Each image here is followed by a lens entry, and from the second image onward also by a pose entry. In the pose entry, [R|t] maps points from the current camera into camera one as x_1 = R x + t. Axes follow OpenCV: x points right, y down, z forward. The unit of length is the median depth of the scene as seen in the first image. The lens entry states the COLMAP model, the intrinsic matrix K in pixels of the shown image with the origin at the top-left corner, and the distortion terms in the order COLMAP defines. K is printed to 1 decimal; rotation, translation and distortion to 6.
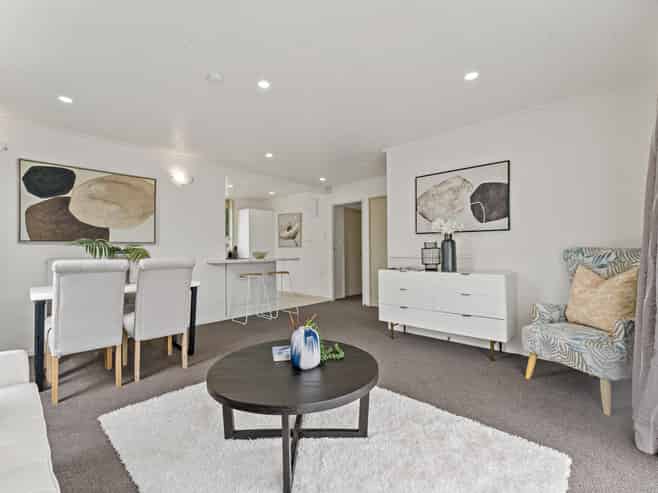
lens RADIAL K [[307.0, 0, 329.0], [0, 307.0, 246.5], [0, 0, 1]] dist [-0.001252, -0.000152]
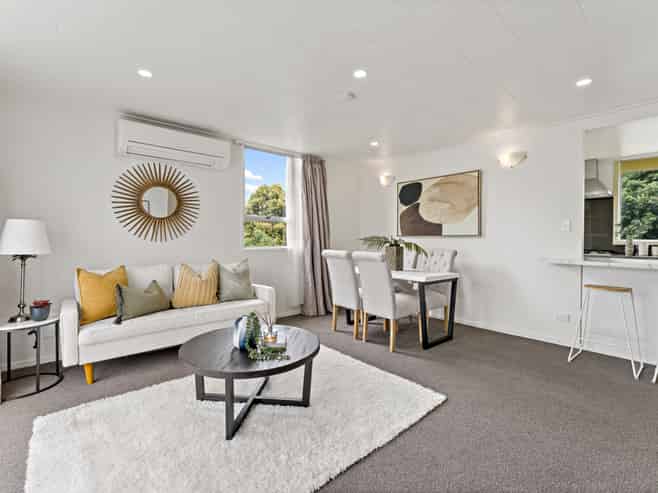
lens RADIAL K [[309.0, 0, 329.0], [0, 309.0, 246.5], [0, 0, 1]] dist [0.000122, -0.000163]
pose [[-0.100078, 0.021239, -0.994753, 0.477289], [-0.002393, 0.999764, 0.021586, 0.001463], [0.994977, 0.004541, -0.100003, 0.671200]]
